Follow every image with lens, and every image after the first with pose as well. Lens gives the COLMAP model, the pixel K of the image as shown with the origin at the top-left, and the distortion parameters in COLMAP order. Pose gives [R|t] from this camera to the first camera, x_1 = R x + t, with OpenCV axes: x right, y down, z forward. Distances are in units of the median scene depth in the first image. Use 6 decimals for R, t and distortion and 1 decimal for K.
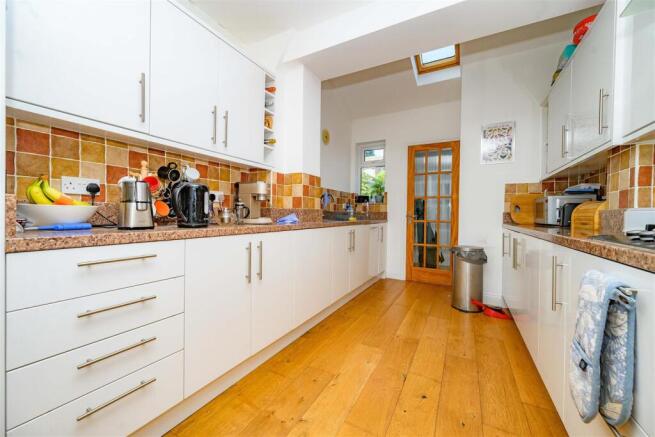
lens RADIAL K [[261.4, 0, 327.5], [0, 261.4, 218.5], [0, 0, 1]] dist [0.007203, 0.000193]
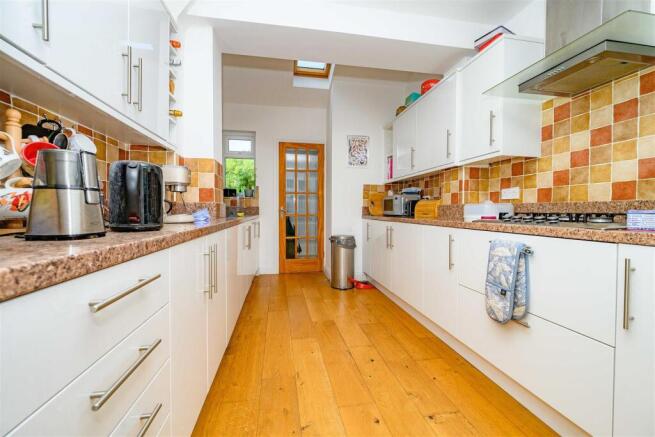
lens RADIAL K [[268.0, 0, 327.5], [0, 268.0, 218.5], [0, 0, 1]] dist [0.000296, -0.000124]
pose [[0.776719, -0.030312, 0.629118, -0.352908], [0.018973, 0.999514, 0.024734, -0.002100], [-0.629562, -0.007275, 0.776916, 0.117962]]
